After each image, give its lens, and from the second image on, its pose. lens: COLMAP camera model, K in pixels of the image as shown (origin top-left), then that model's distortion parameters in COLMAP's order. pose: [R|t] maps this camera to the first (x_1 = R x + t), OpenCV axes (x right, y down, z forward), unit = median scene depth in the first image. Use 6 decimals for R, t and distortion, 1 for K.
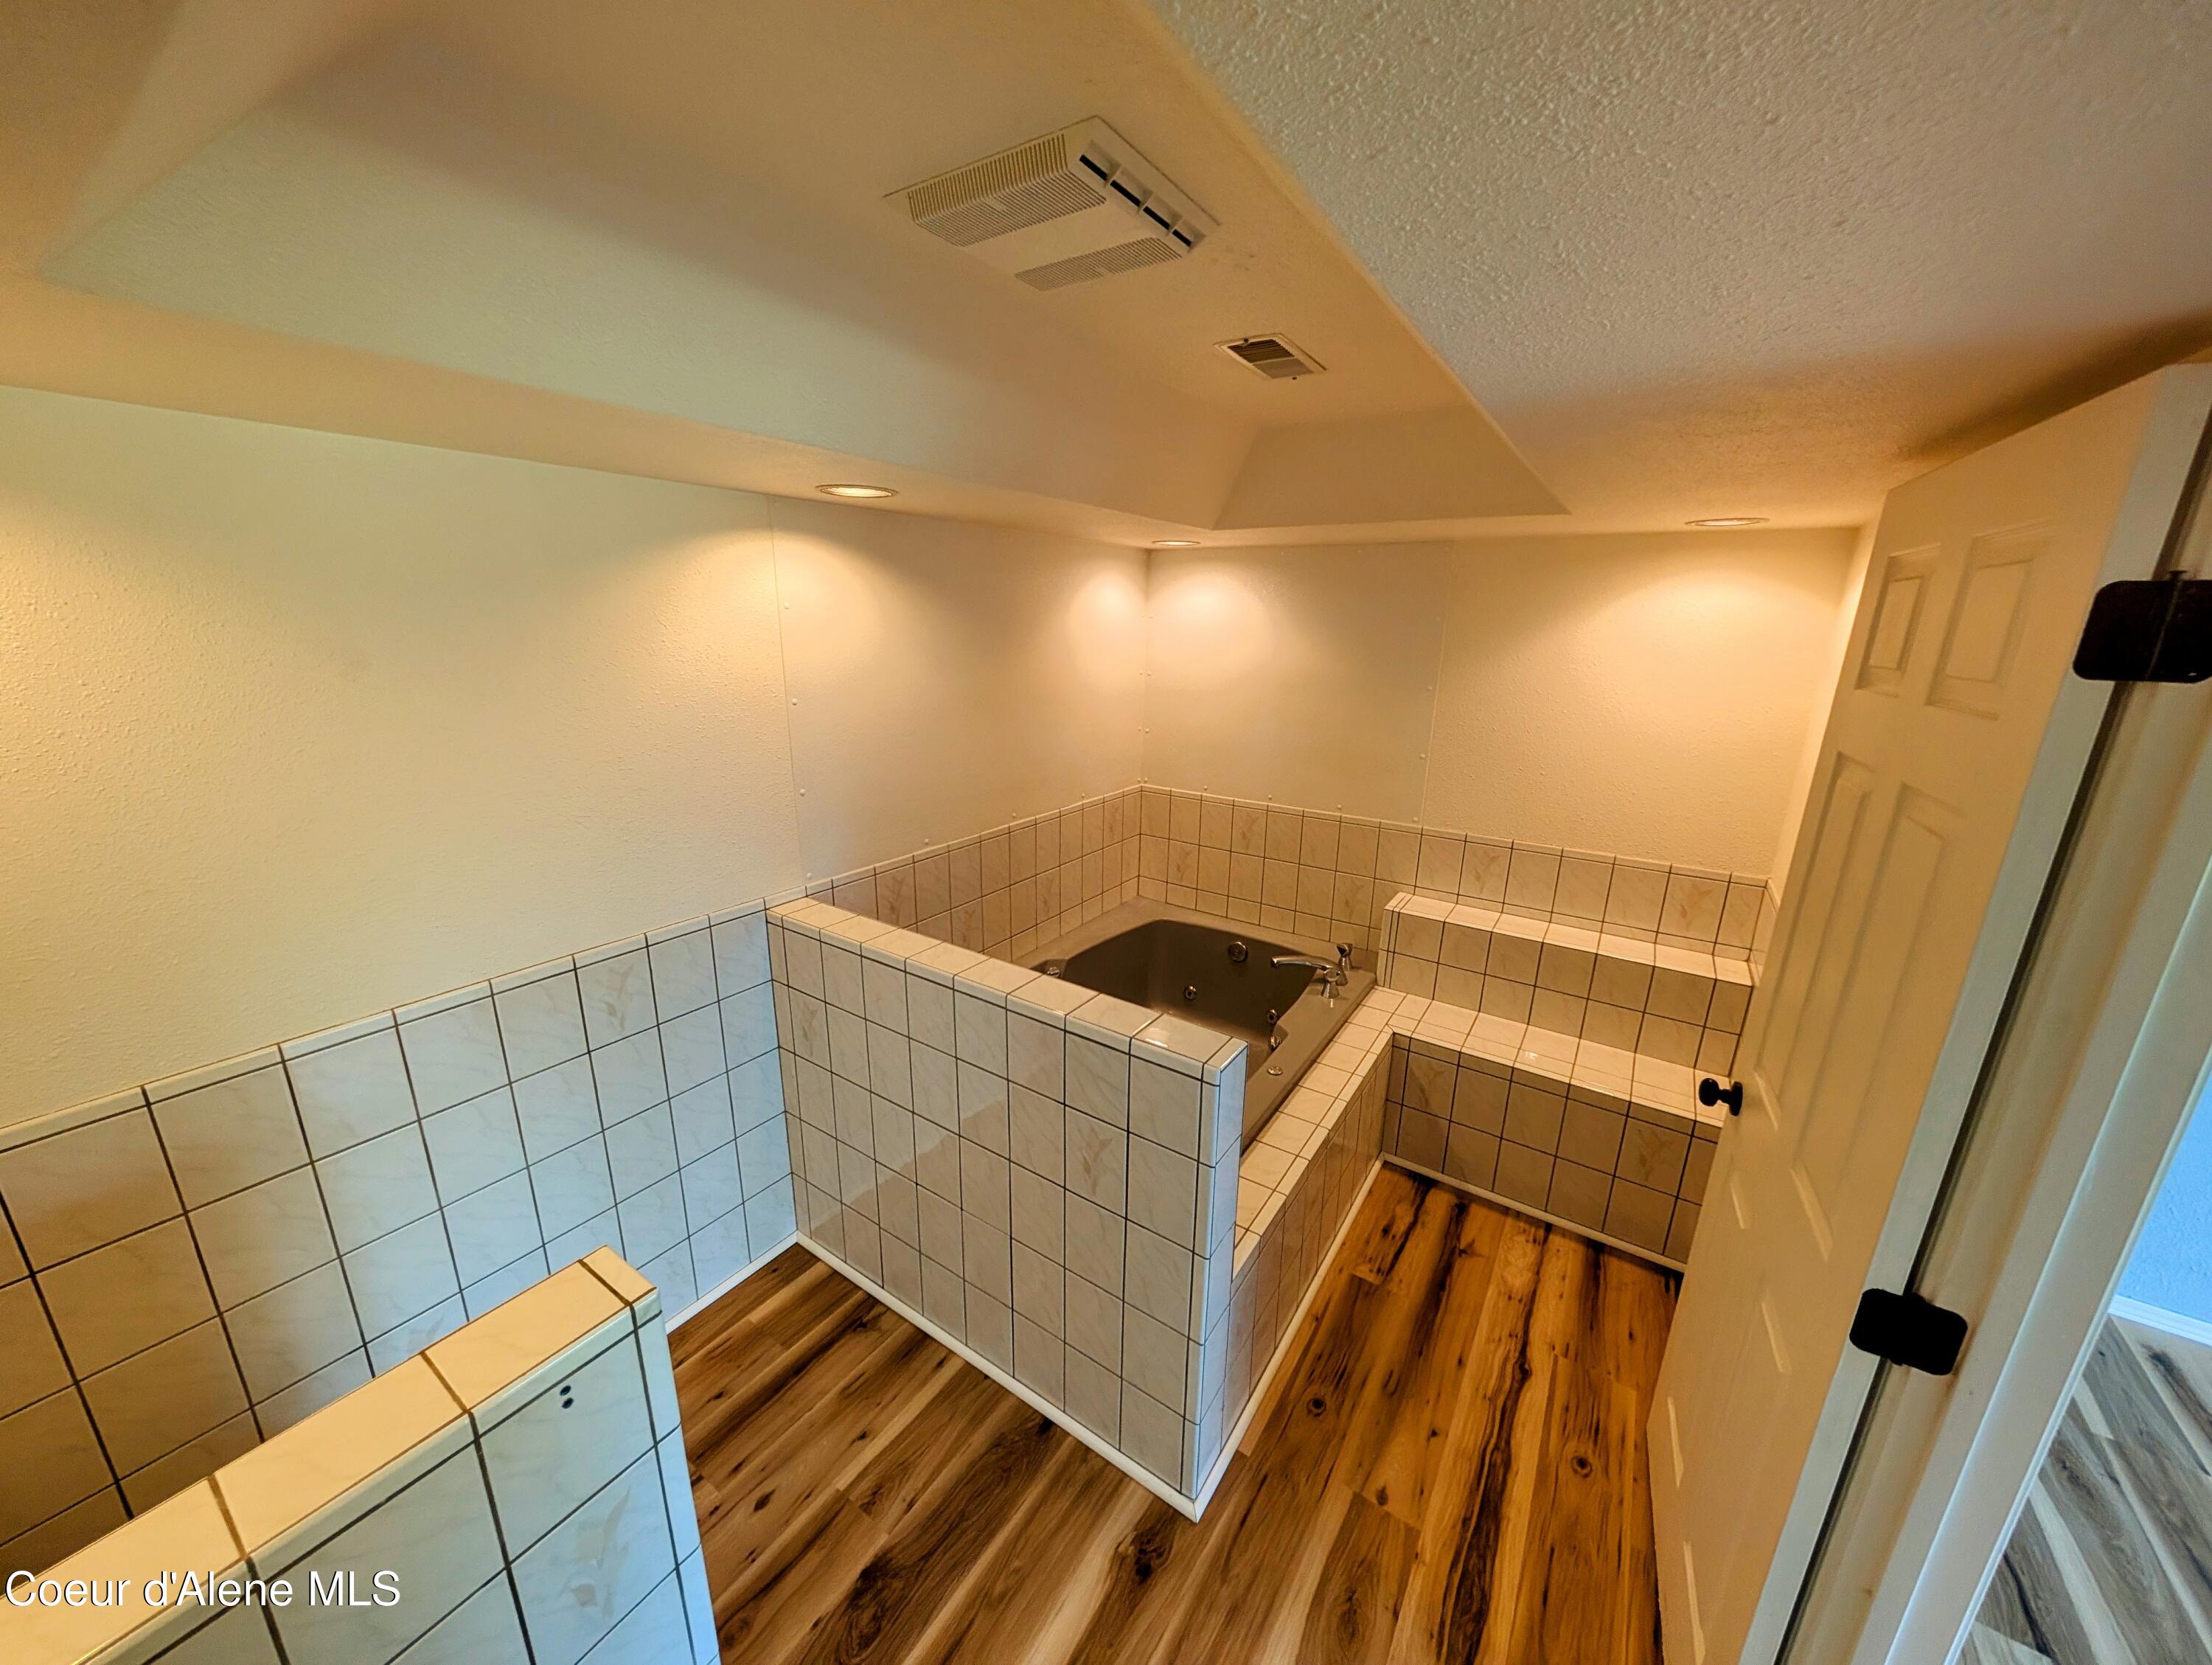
lens RADIAL K [[805.0, 0, 1107.8], [0, 805.0, 834.5], [0, 0, 1]] dist [-0.000559, -0.000028]
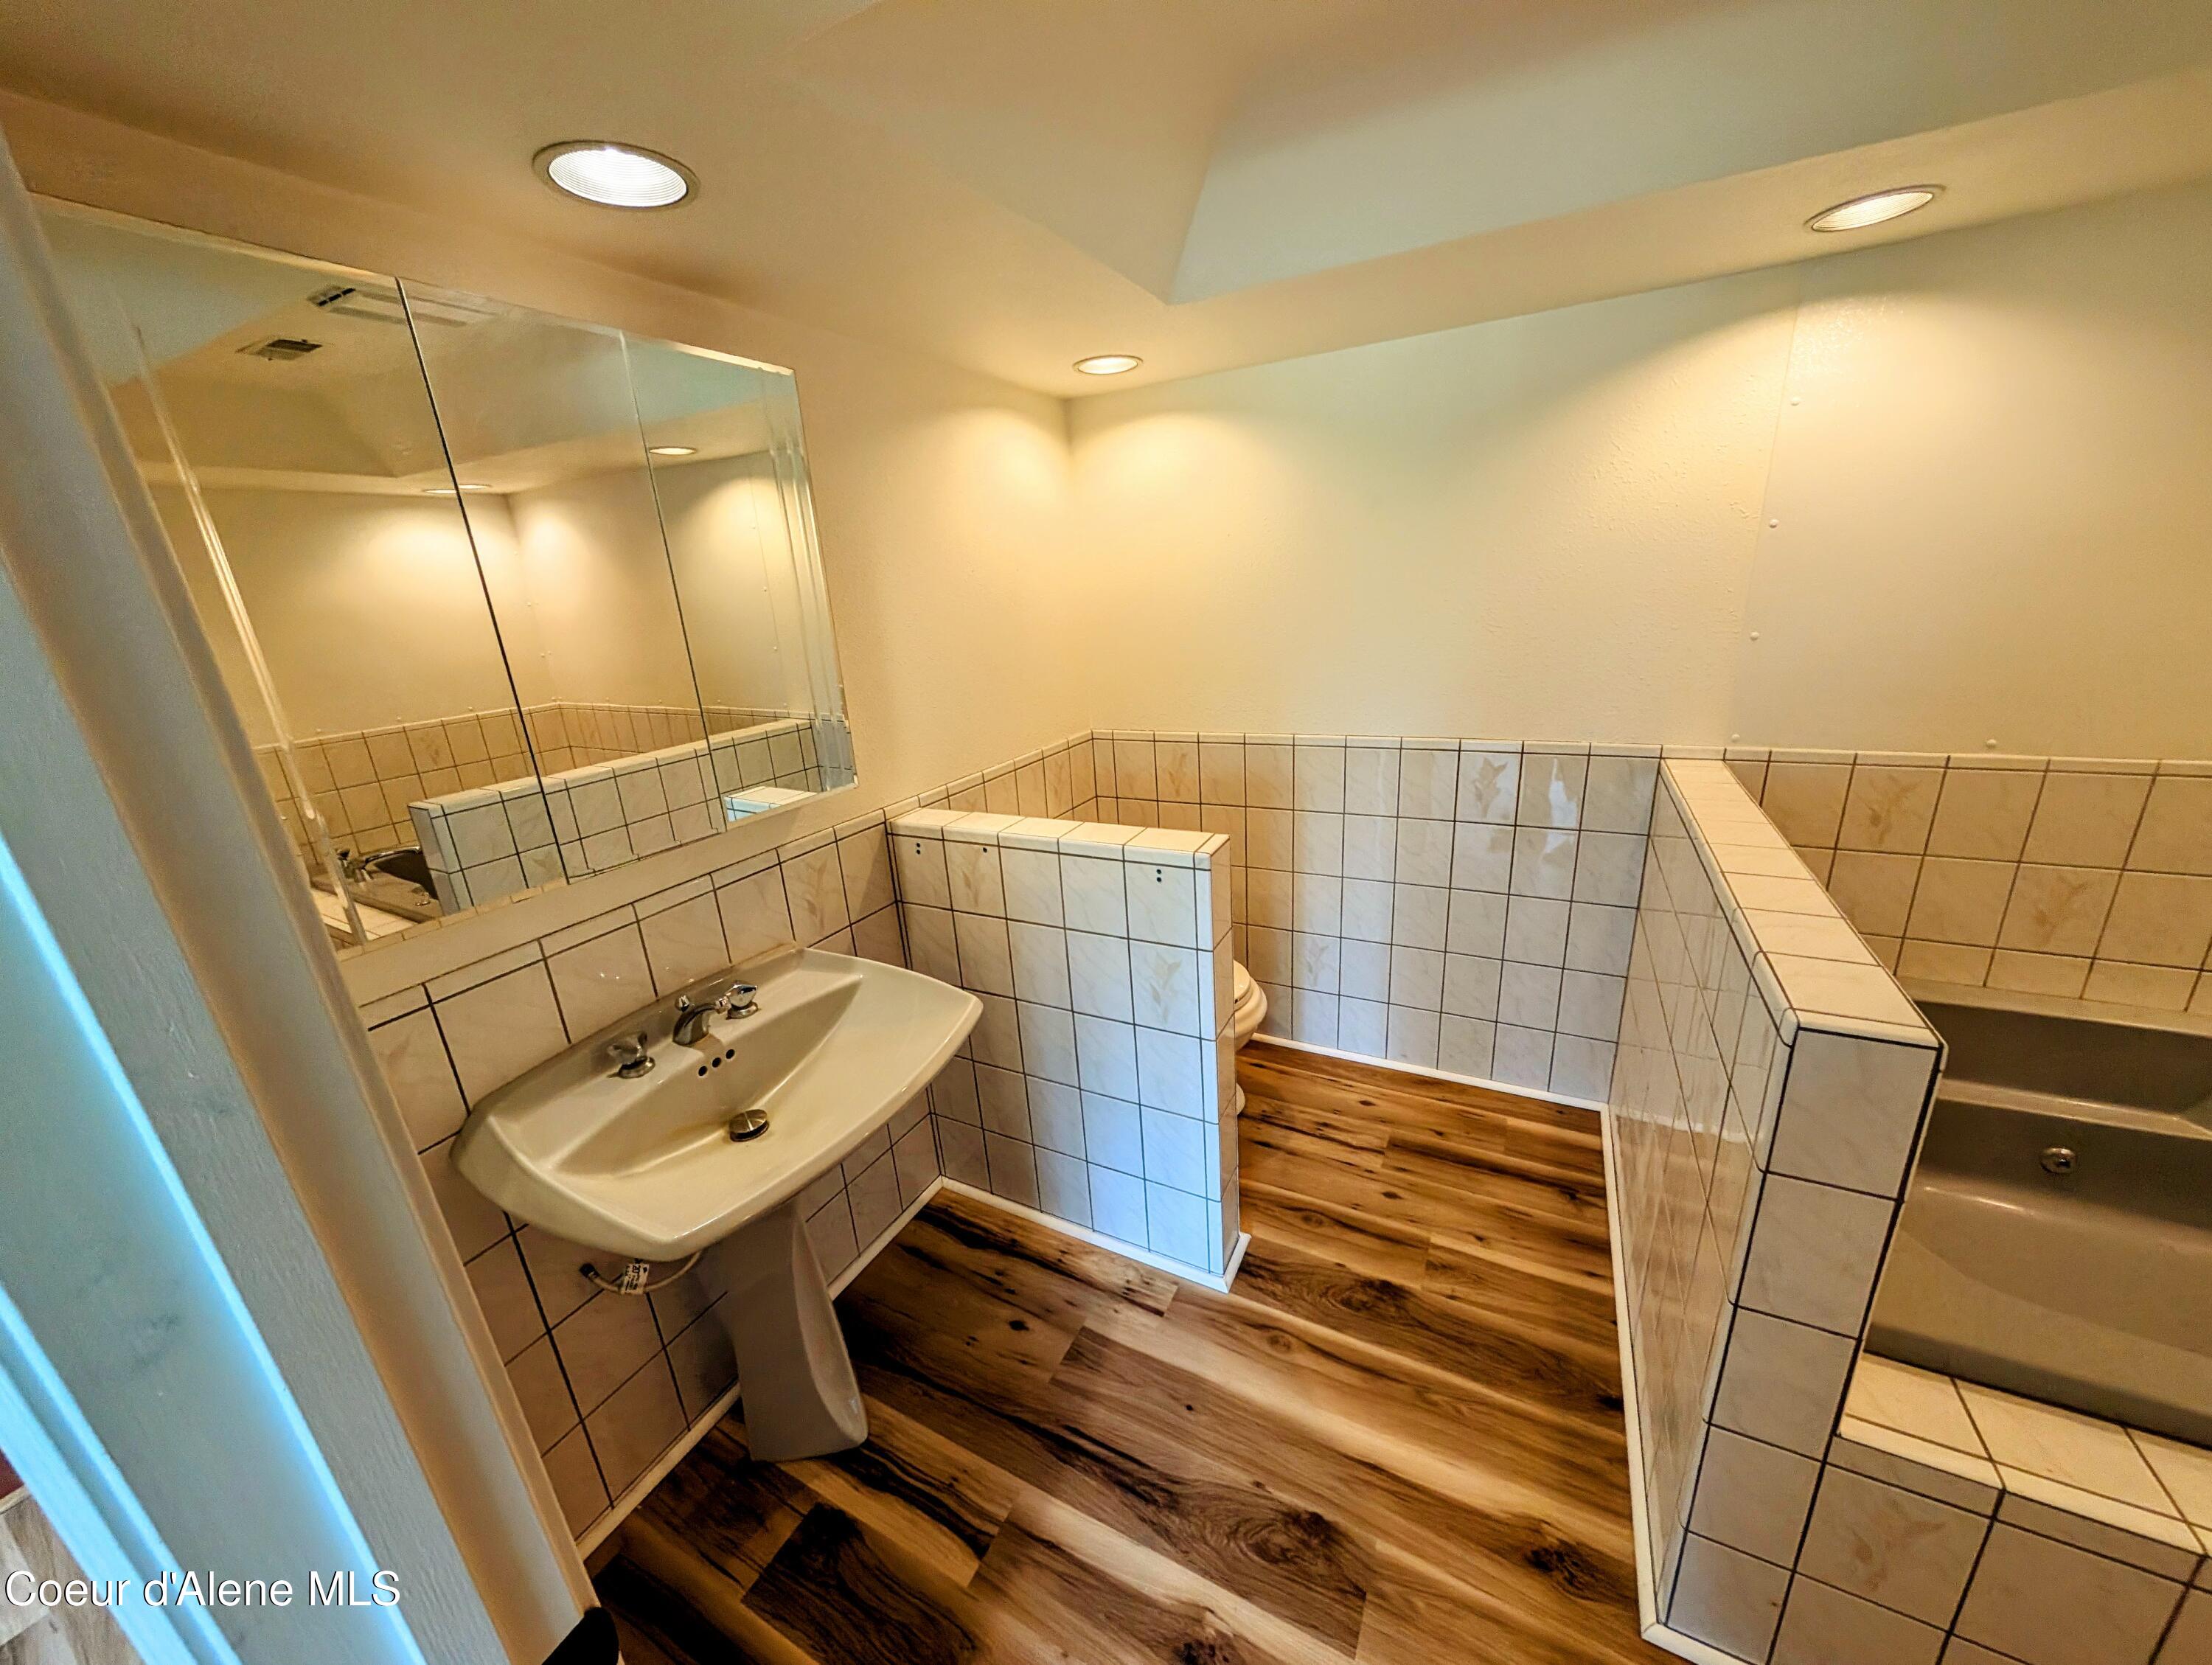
lens RADIAL K [[805.0, 0, 1103.2], [0, 805.0, 837.3], [0, 0, 1]] dist [-0.000559, -0.000028]
pose [[0.099369, 0.278331, -0.955331, 0.534994], [-0.194310, 0.947027, 0.255701, 0.082636], [0.975894, 0.160221, 0.148187, 0.296487]]
